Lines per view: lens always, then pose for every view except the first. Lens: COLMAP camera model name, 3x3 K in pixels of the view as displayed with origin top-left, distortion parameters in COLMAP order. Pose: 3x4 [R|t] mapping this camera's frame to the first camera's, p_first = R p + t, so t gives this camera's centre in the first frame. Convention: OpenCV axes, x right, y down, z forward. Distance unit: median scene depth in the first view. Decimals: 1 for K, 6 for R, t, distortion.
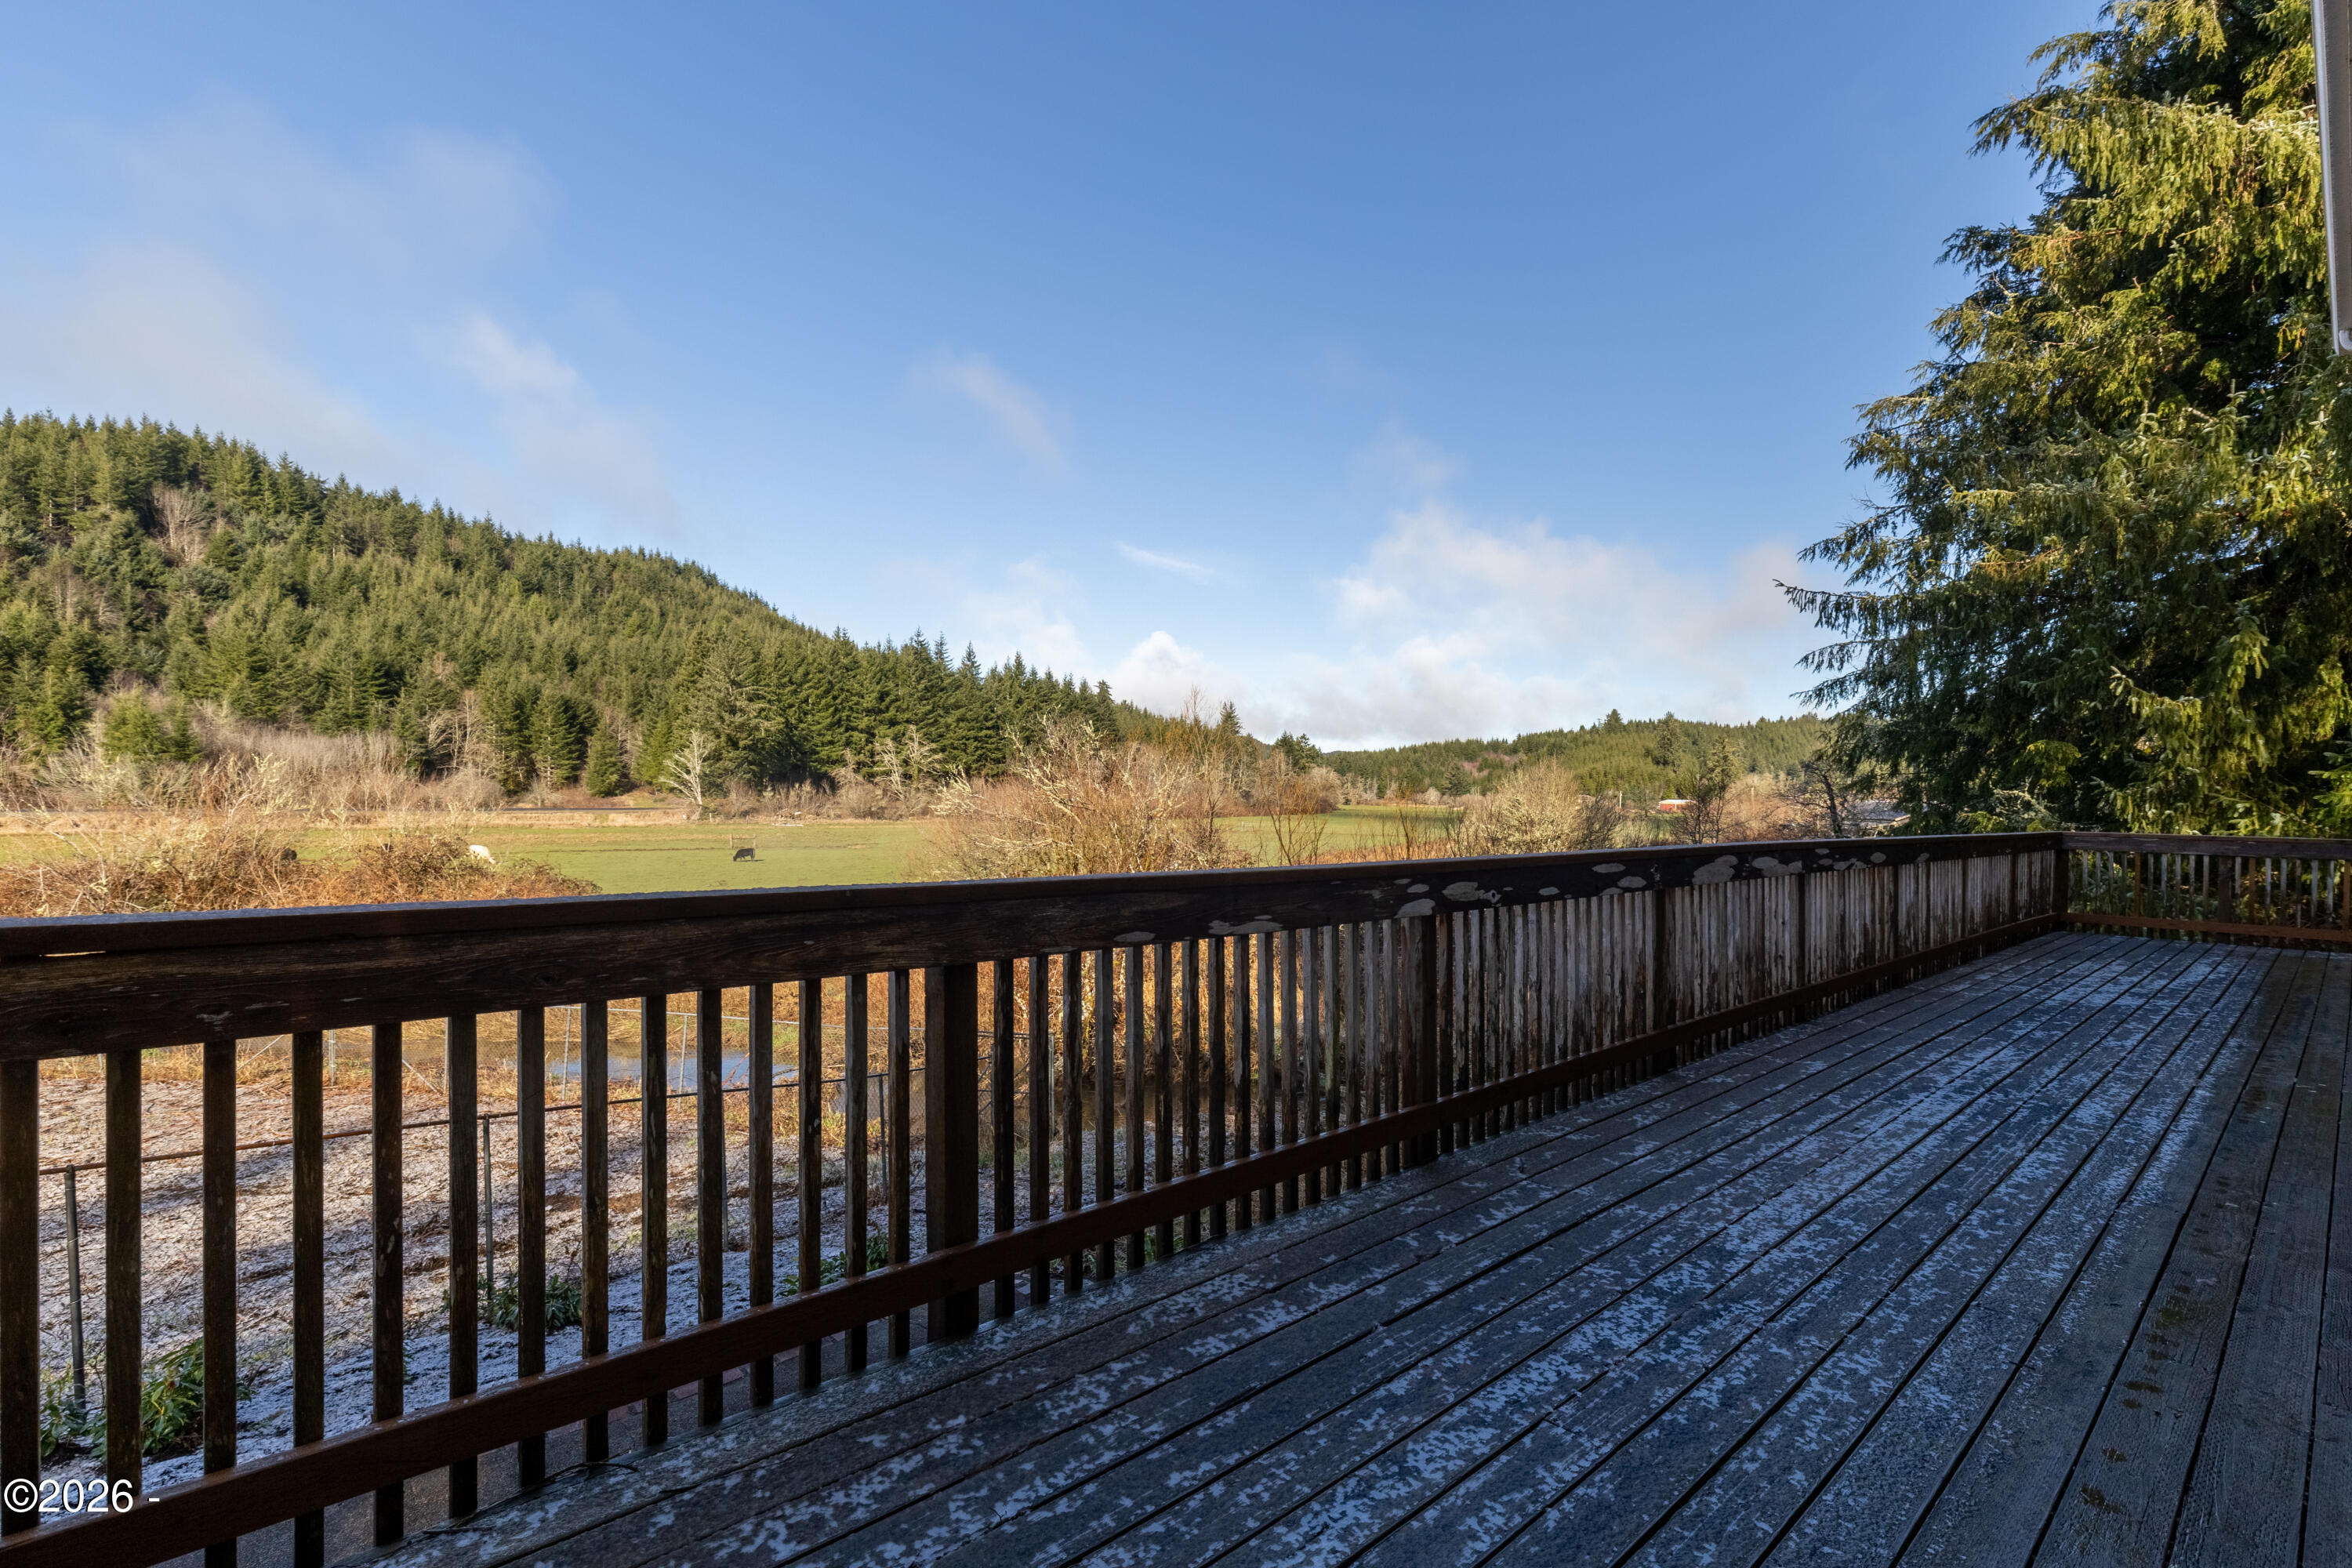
lens RADIAL K [[1061.8, 0, 1182.5], [0, 1061.8, 818.7], [0, 0, 1]] dist [0.003808, 0.000090]
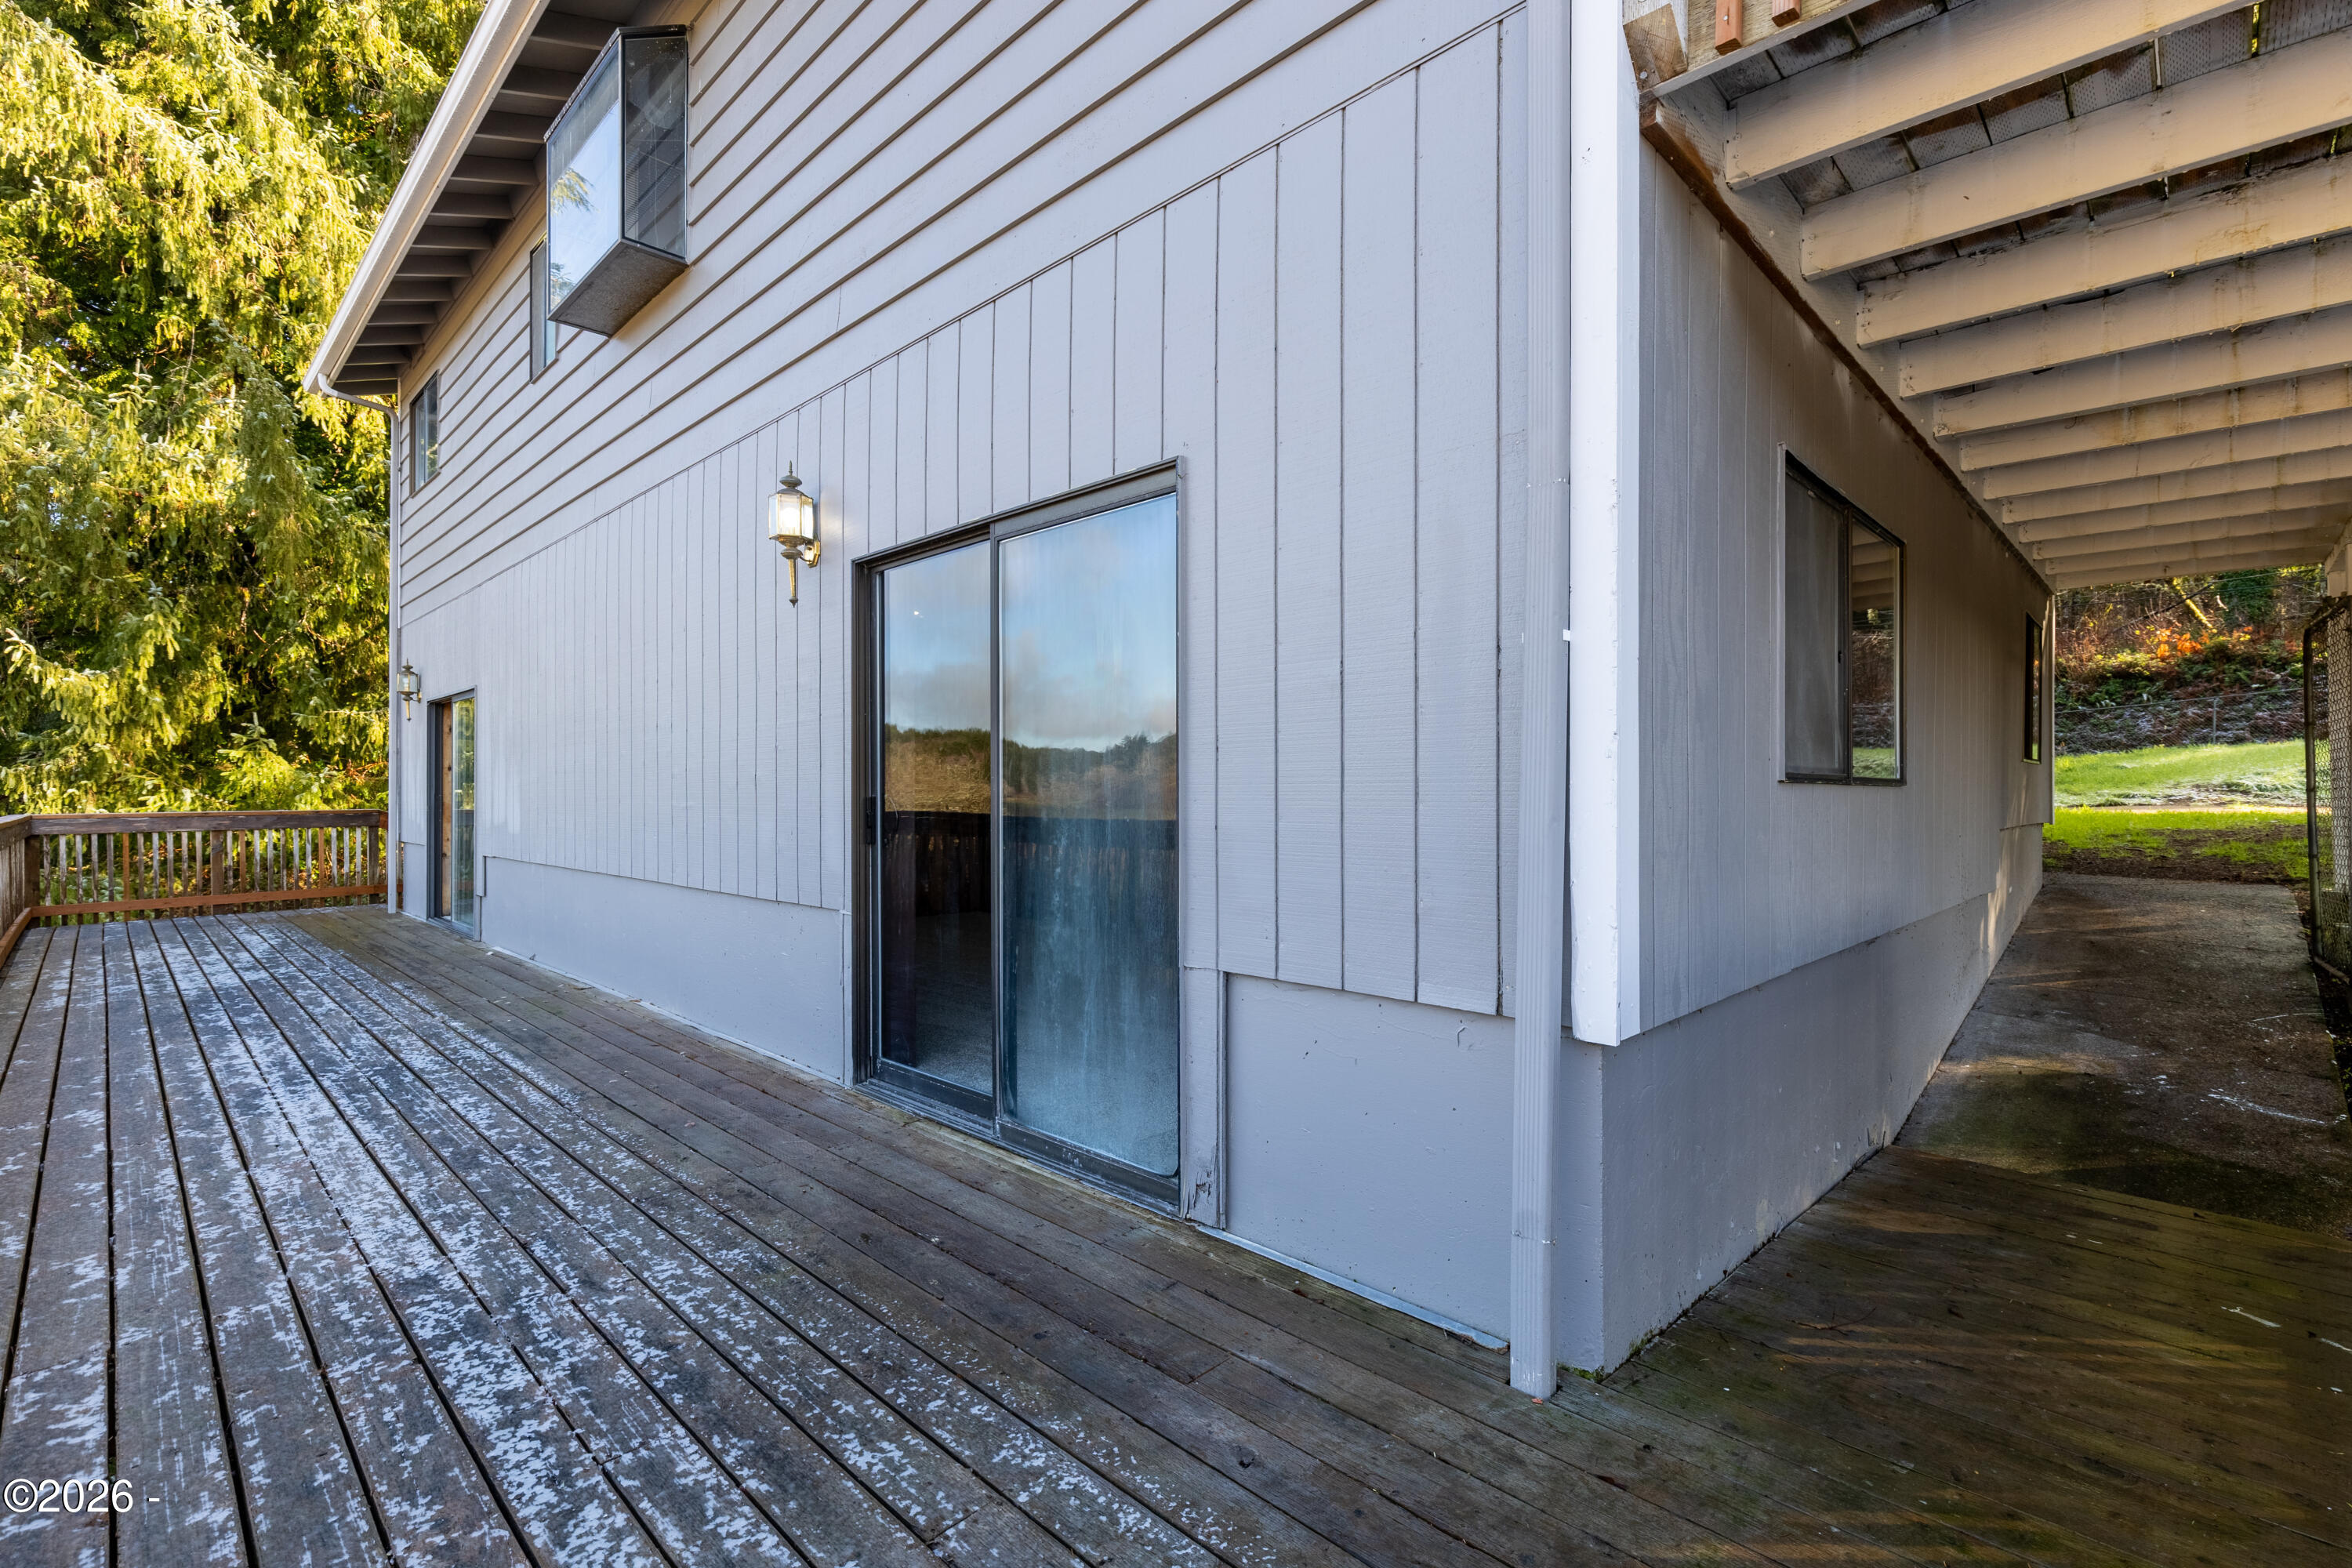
lens RADIAL K [[1089.4, 0, 1168.5], [0, 1089.4, 787.6], [0, 0, 1]] dist [0.002067, 0.000614]
pose [[-0.040968, -0.016740, 0.999020, -0.363500], [0.024907, 0.999532, 0.017770, -0.009187], [-0.998850, 0.025611, -0.040532, 0.328727]]
